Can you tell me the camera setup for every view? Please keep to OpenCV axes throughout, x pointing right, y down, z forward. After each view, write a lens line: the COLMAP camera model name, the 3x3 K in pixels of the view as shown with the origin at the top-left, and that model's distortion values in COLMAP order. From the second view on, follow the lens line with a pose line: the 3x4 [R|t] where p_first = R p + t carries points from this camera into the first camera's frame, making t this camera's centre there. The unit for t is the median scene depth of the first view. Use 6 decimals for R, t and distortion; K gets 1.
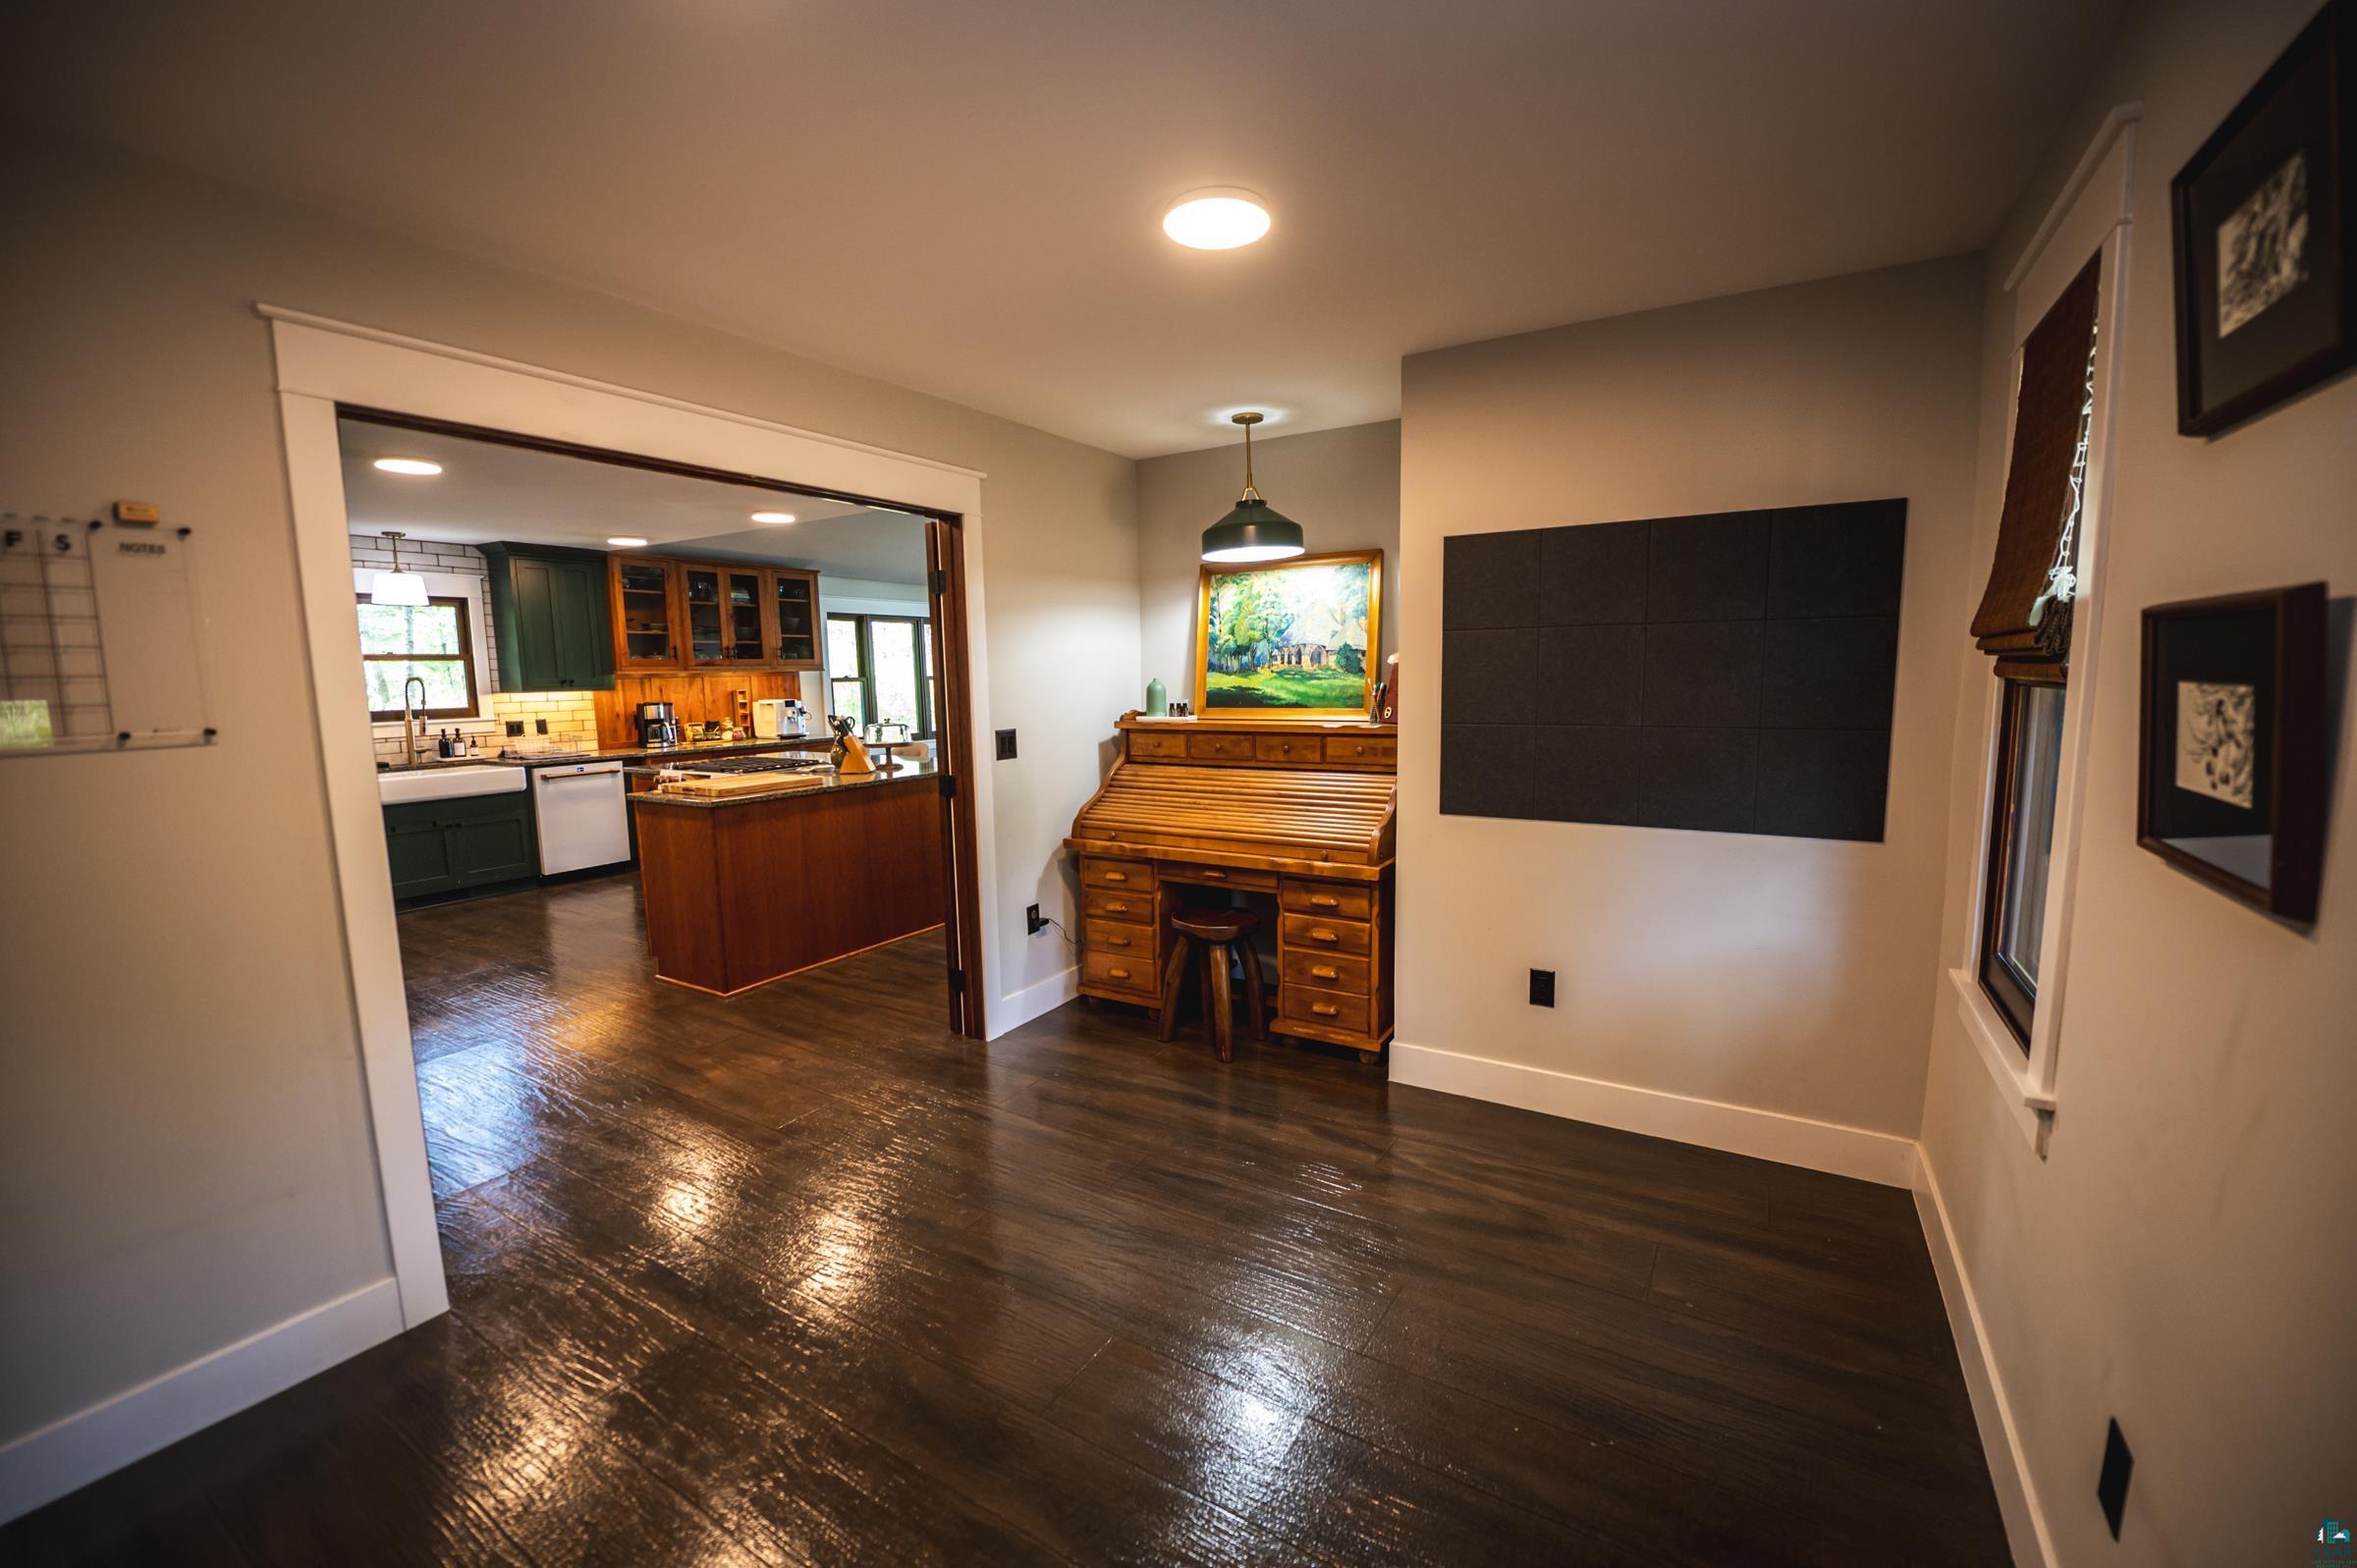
lens RADIAL K [[916.3, 0, 1184.0], [0, 916.3, 787.3], [0, 0, 1]] dist [-0.001897, -0.010295]
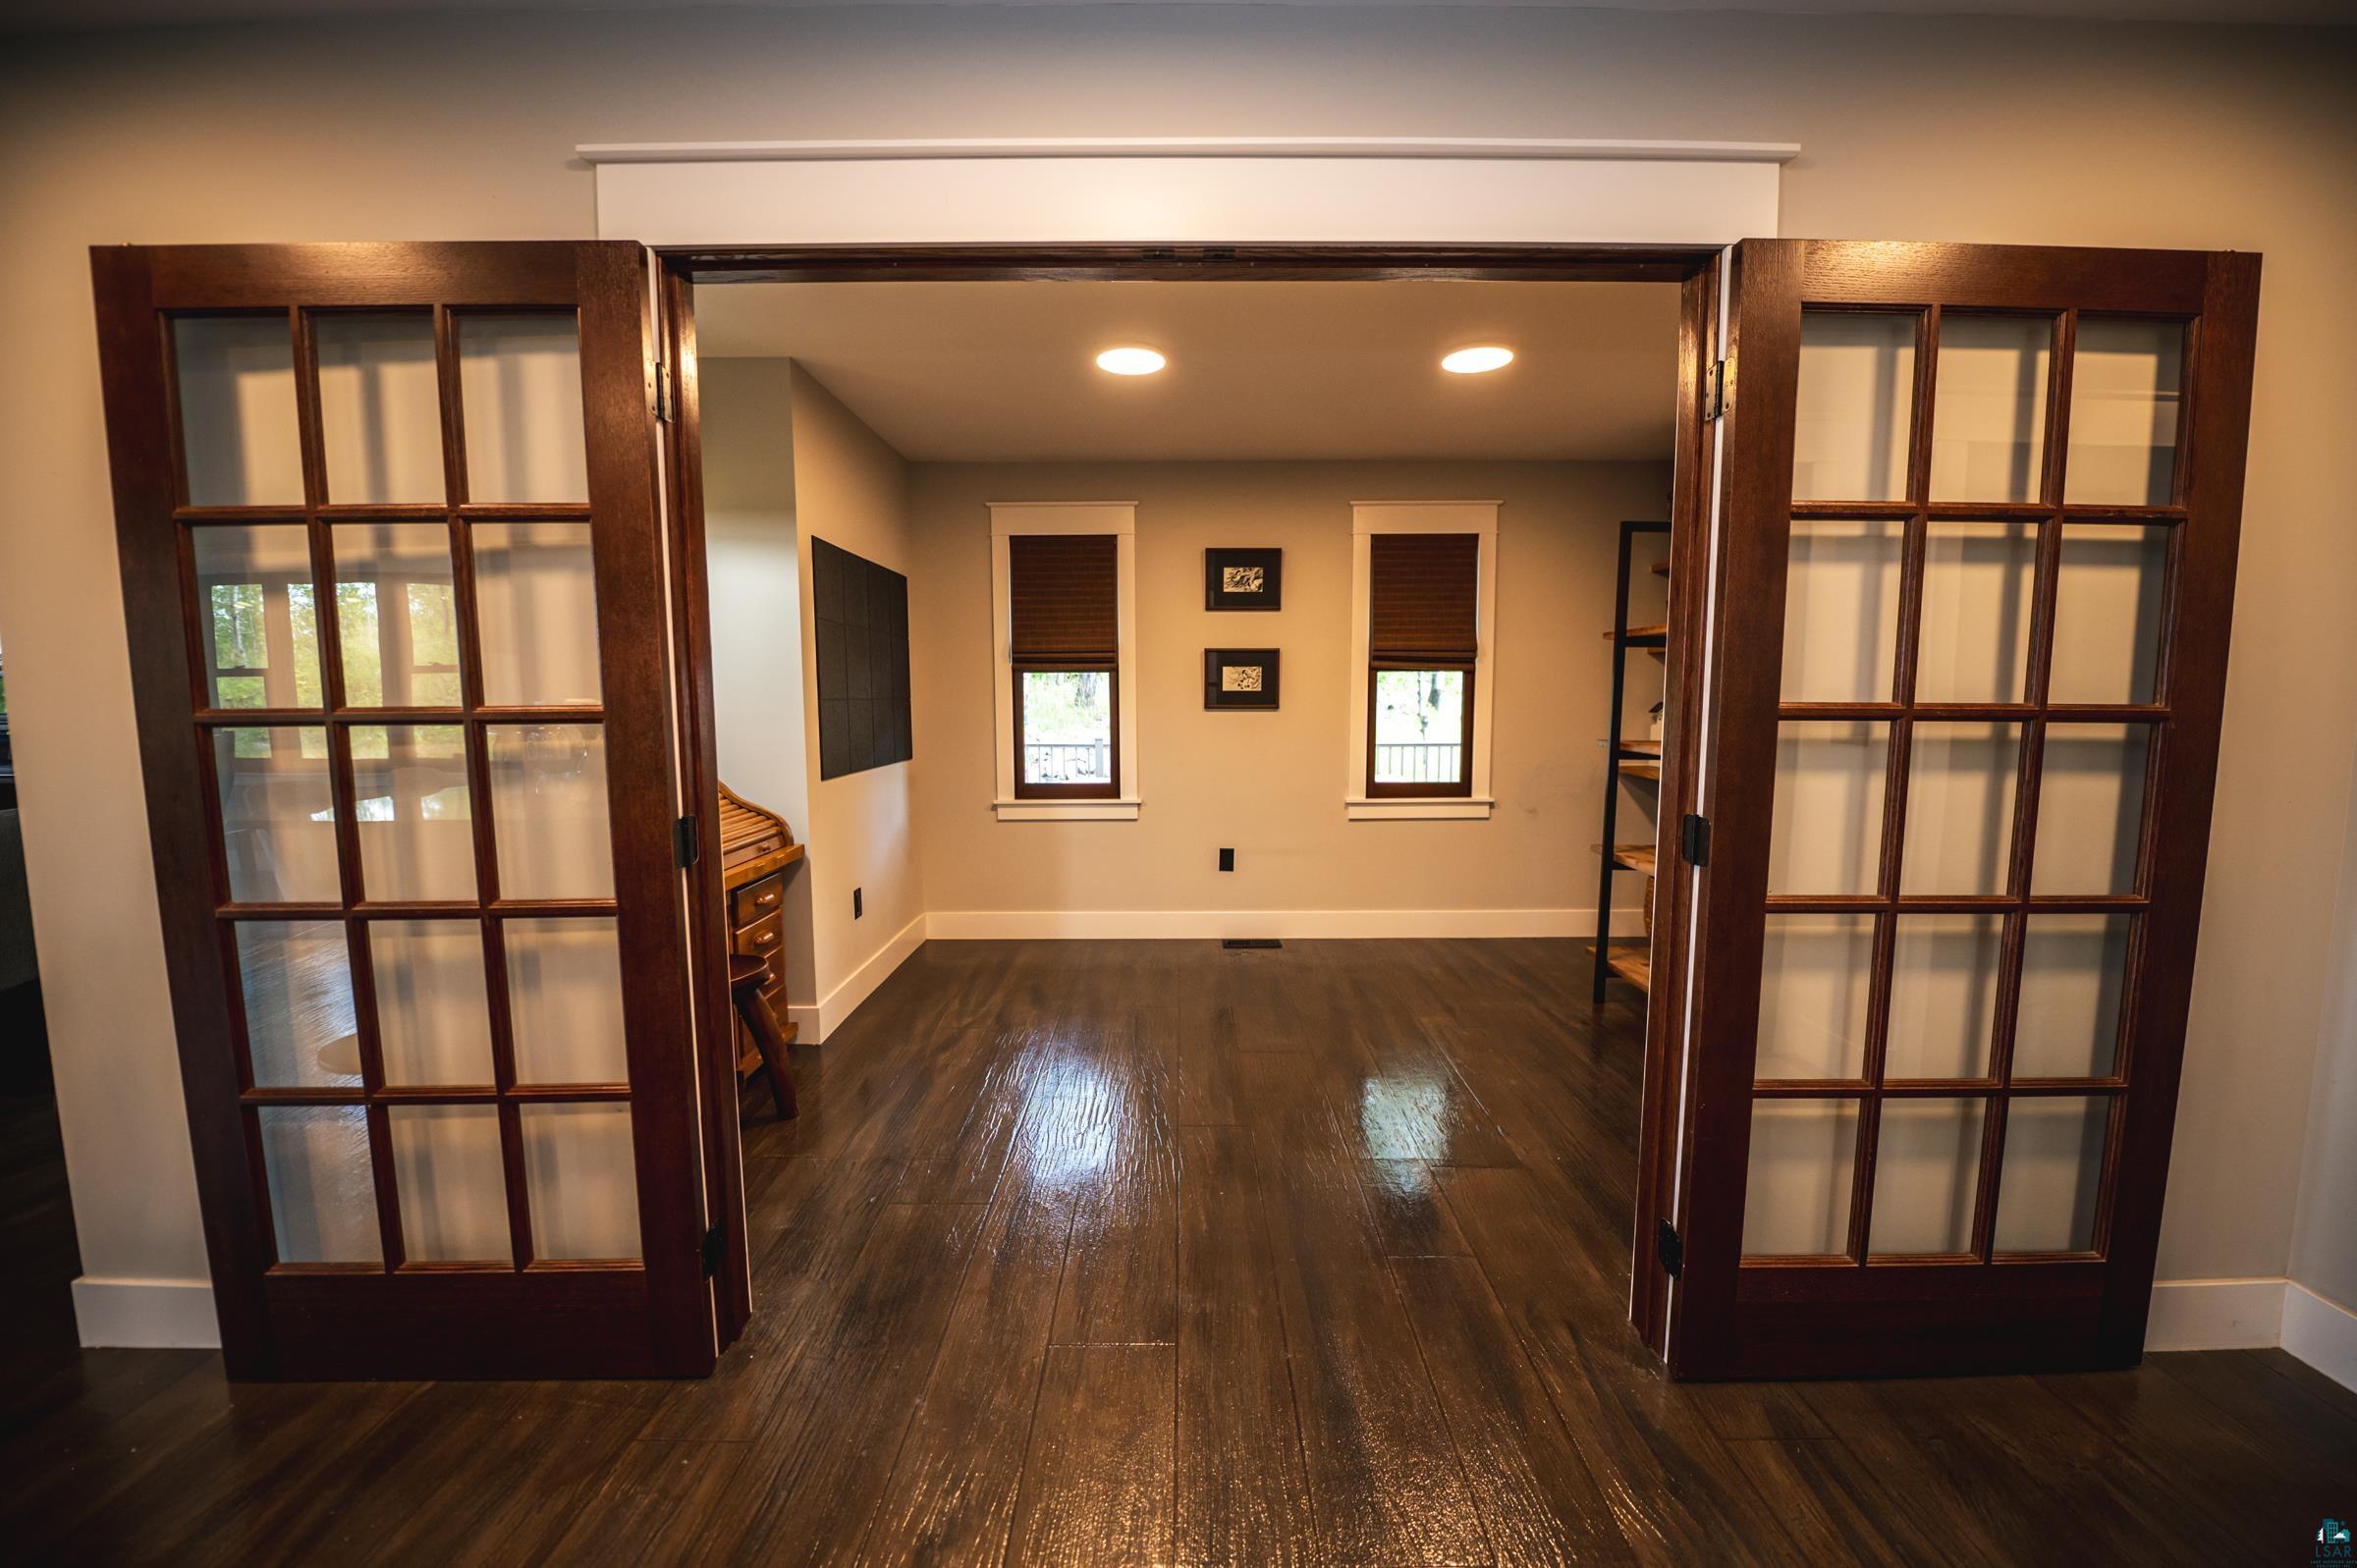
lens RADIAL K [[916.3, 0, 1184.0], [0, 916.3, 787.3], [0, 0, 1]] dist [-0.001897, -0.010295]
pose [[-0.513442, -0.069131, 0.855335, -1.025281], [0.120211, 0.981127, 0.151458, -0.090059], [-0.849663, 0.180586, -0.495441, 1.327336]]
